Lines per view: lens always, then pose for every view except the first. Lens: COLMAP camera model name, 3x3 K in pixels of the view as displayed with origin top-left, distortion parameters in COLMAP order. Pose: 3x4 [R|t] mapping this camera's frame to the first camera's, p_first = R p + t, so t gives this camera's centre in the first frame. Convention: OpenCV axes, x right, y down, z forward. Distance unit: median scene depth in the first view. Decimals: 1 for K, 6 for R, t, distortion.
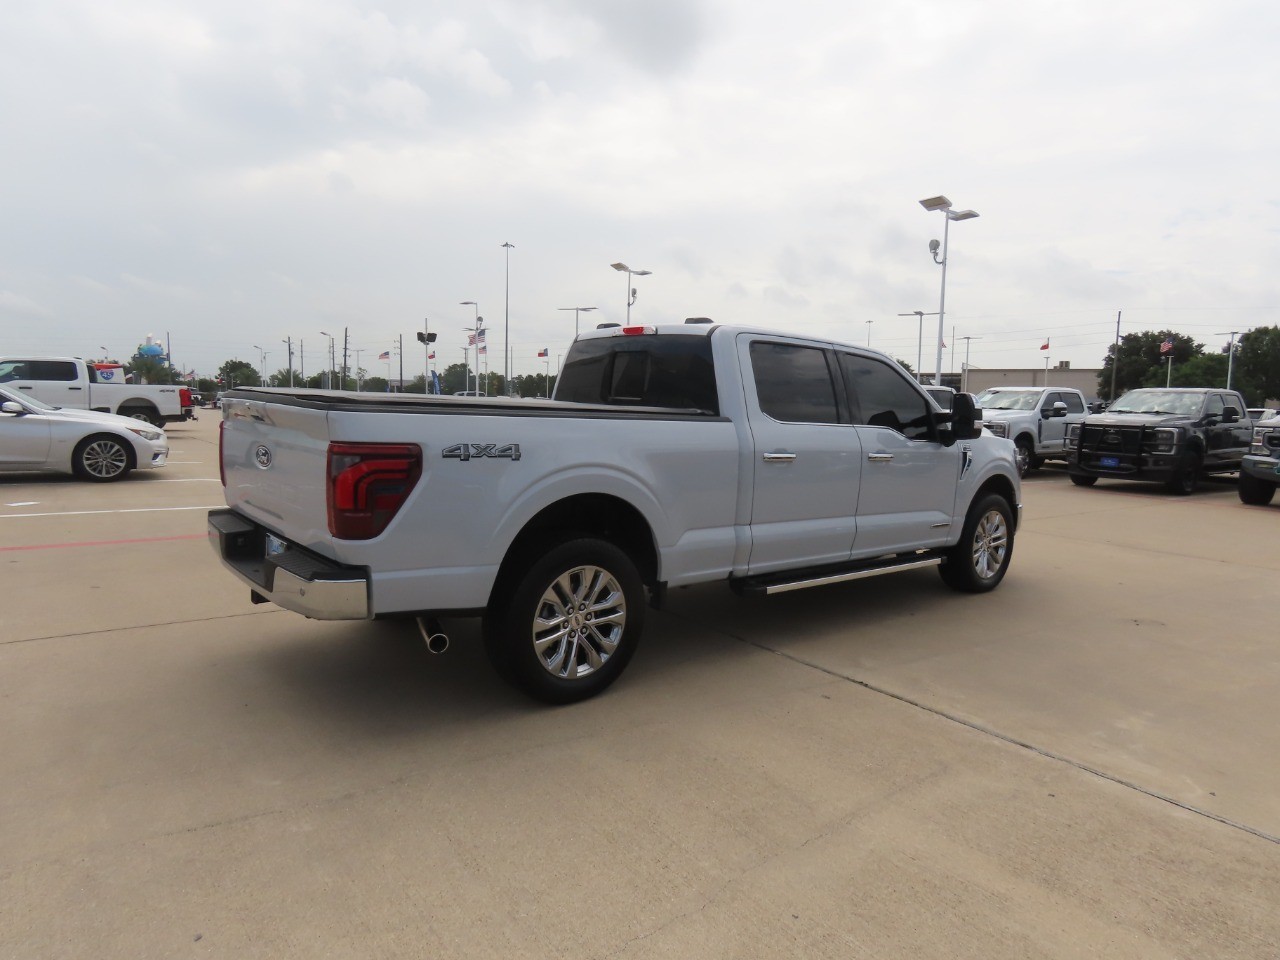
lens RADIAL K [[818.8, 0, 647.6], [0, 818.8, 471.7], [0, 0, 1]] dist [-0.007003, 0.001973]
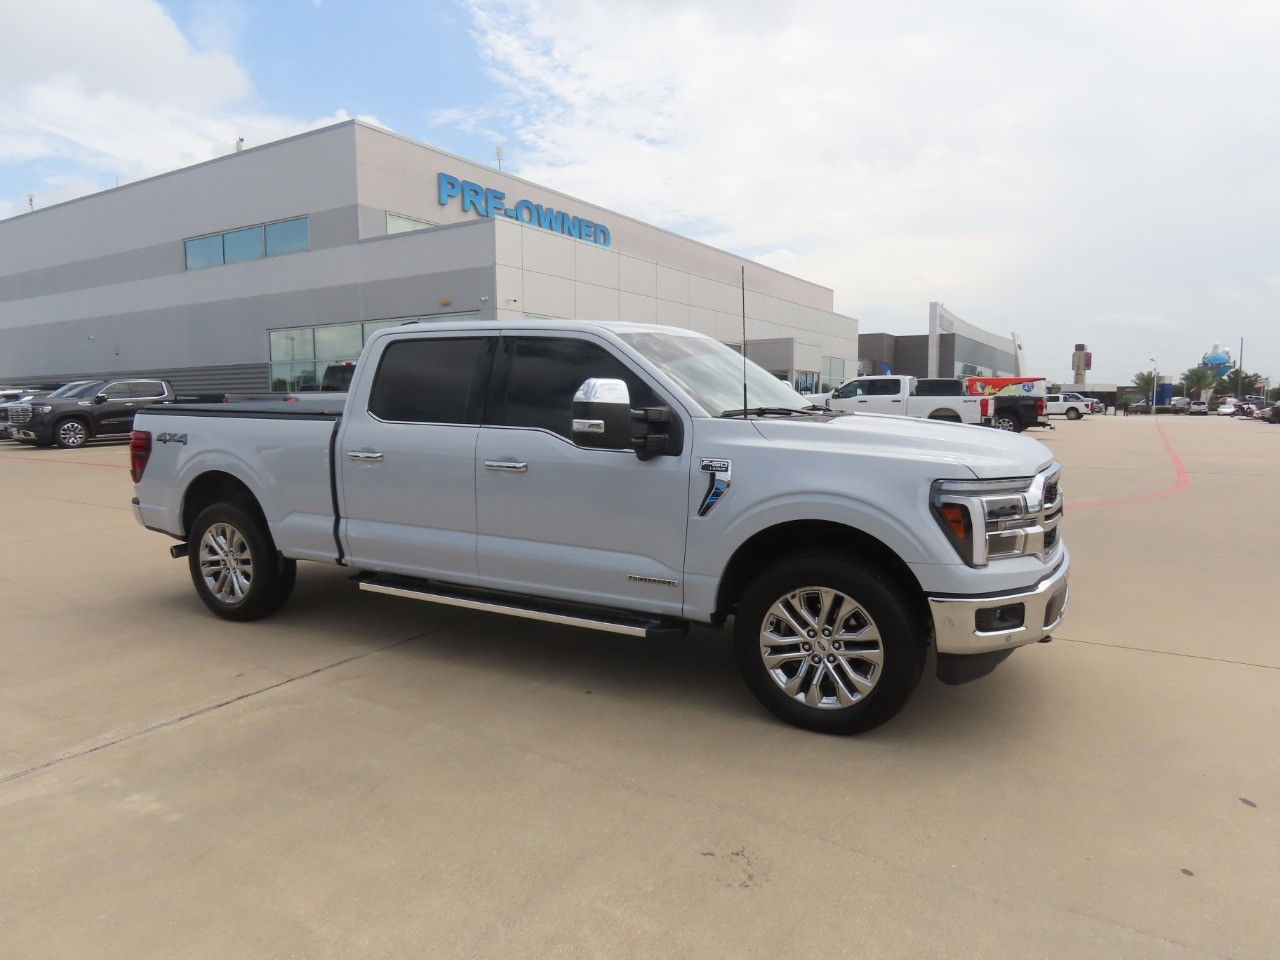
lens RADIAL K [[818.8, 0, 648.0], [0, 818.8, 479.0], [0, 0, 1]] dist [-0.007003, 0.001973]
pose [[0.371354, 0.063841, -0.926294, 1.332331], [-0.067936, 0.996828, 0.041467, -0.060204], [0.926003, 0.047530, 0.374513, 1.029481]]
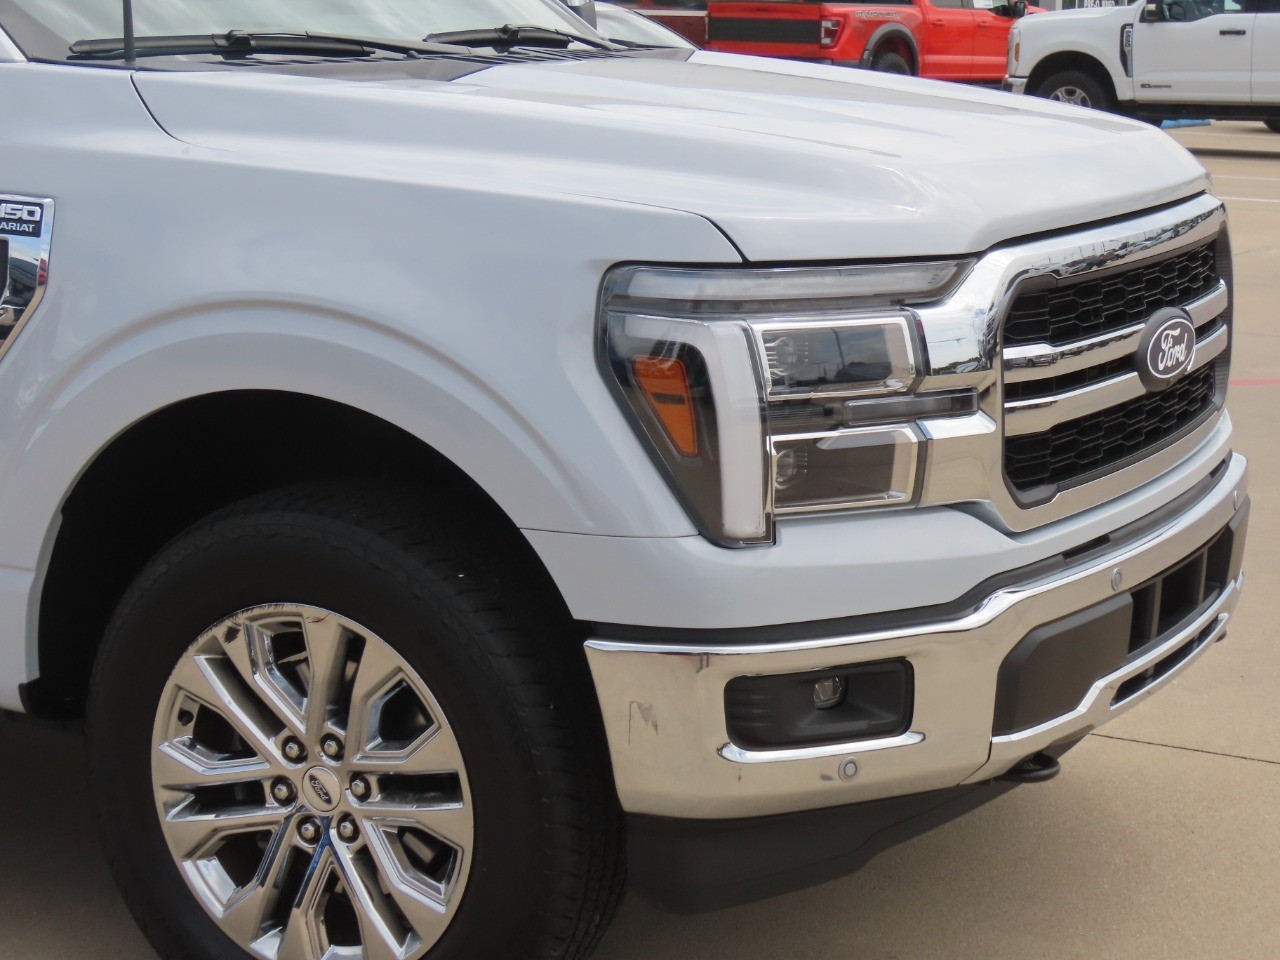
lens RADIAL K [[2505.4, 0, 647.2], [0, 2505.4, 484.5], [0, 0, 1]] dist [0.012702, 0.000000]
pose [[0.358199, 0.143295, -0.922583, 1.409957], [-0.072372, 0.989440, 0.125581, -0.075353], [0.930836, 0.021786, 0.364787, 1.316035]]
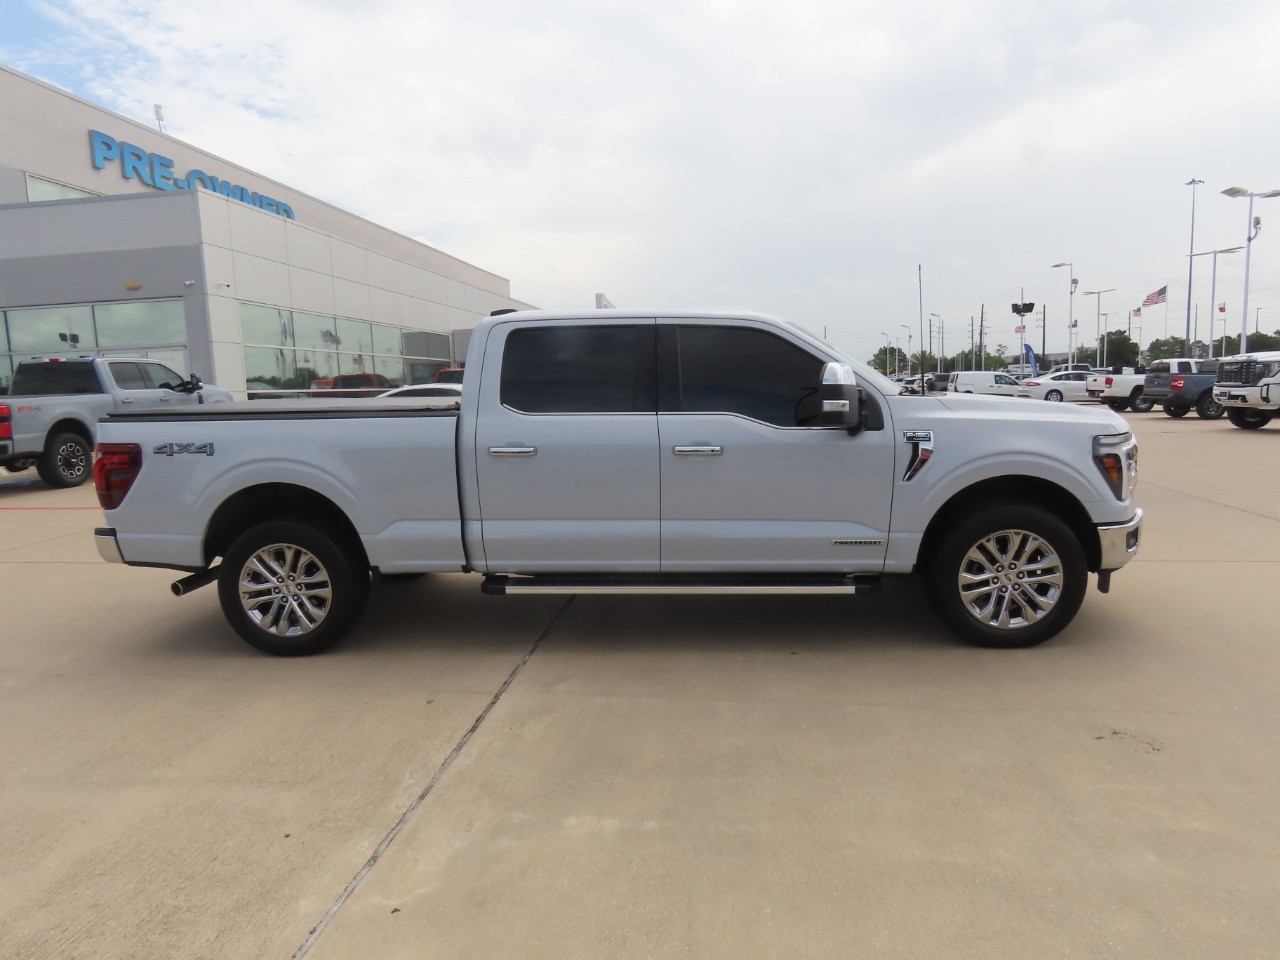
lens RADIAL K [[818.8, 0, 645.1], [0, 818.8, 478.9], [0, 0, 1]] dist [-0.007003, 0.001973]
pose [[0.715563, 0.031852, -0.697822, 1.017329], [-0.008469, 0.999282, 0.036928, -0.025035], [0.698497, -0.020514, 0.715319, 0.465981]]
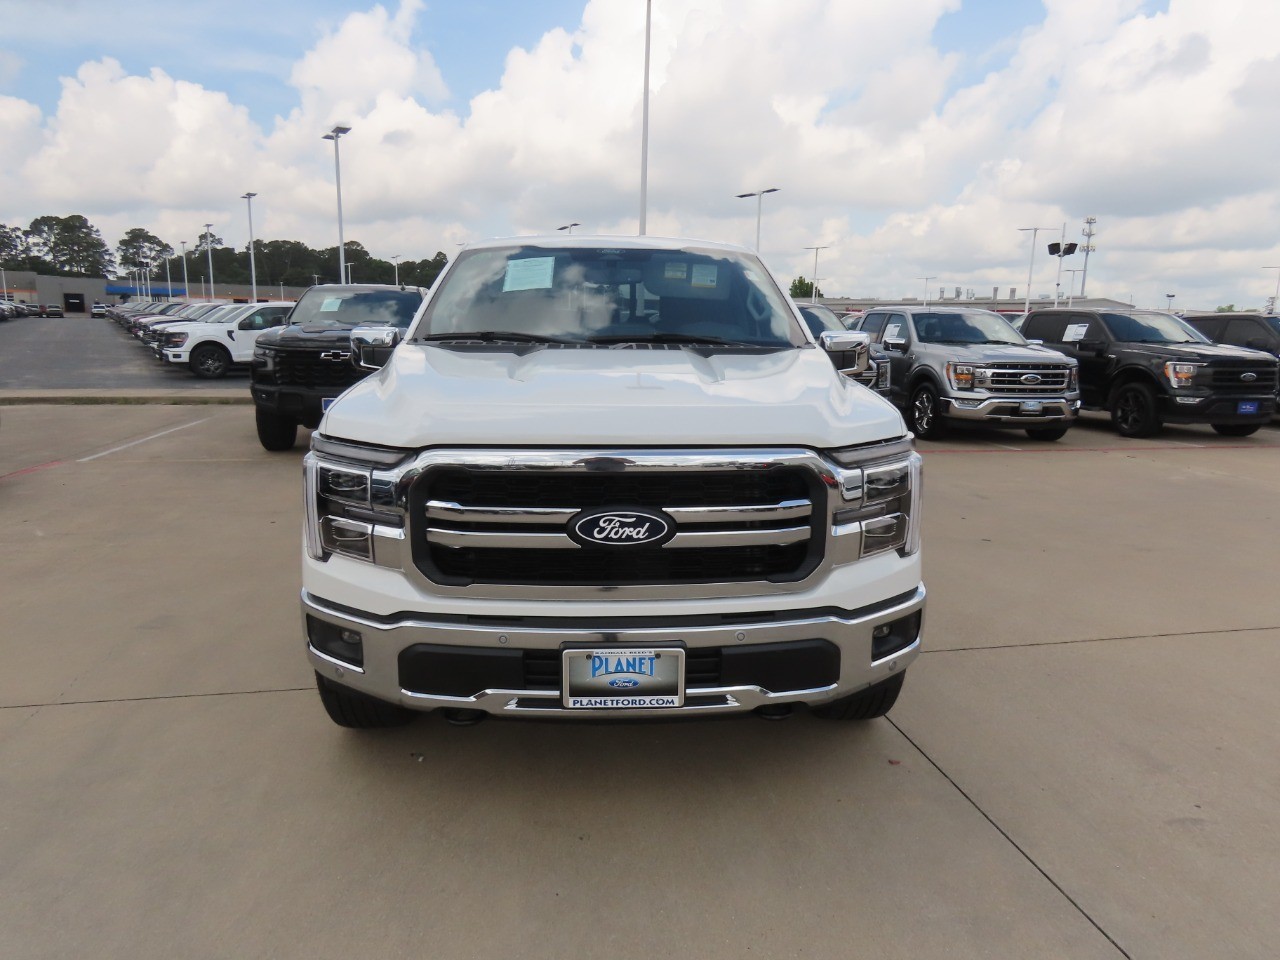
lens RADIAL K [[805.2, 0, 634.5], [0, 805.2, 491.1], [0, 0, 1]] dist [-0.008800, 0.003064]
pose [[-0.604698, 0.122169, -0.787029, 1.027334], [-0.107316, 0.966656, 0.232506, -0.160347], [0.789192, 0.225056, -0.571425, 2.088023]]
